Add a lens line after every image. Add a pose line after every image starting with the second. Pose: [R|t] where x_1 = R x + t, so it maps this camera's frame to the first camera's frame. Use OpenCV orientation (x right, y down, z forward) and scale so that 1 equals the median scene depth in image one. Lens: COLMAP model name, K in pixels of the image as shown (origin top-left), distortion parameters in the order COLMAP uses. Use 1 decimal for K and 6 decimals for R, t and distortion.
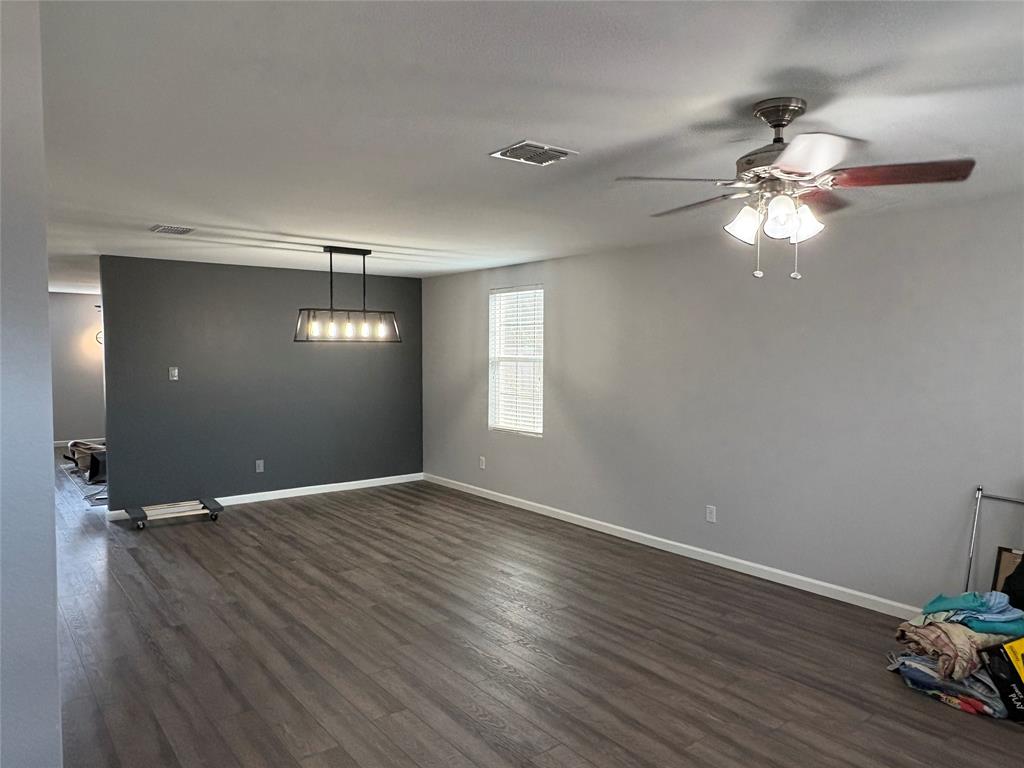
lens RADIAL K [[694.2, 0, 512.1], [0, 694.2, 385.7], [0, 0, 1]] dist [0.039976, -0.000088]
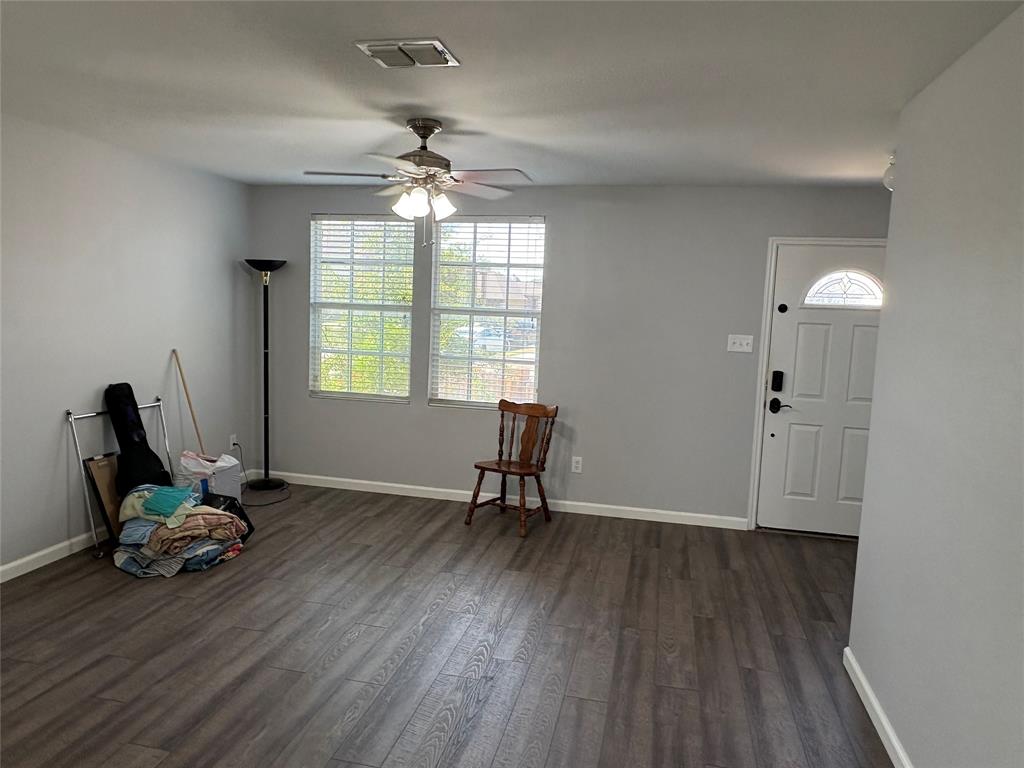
lens RADIAL K [[694.2, 0, 512.5], [0, 694.2, 382.2], [0, 0, 1]] dist [0.039976, -0.000088]
pose [[-0.628199, -0.121250, 0.768547, -0.795441], [-0.008298, 0.988771, 0.149211, -0.088623], [-0.778009, 0.087357, -0.622150, 1.609619]]
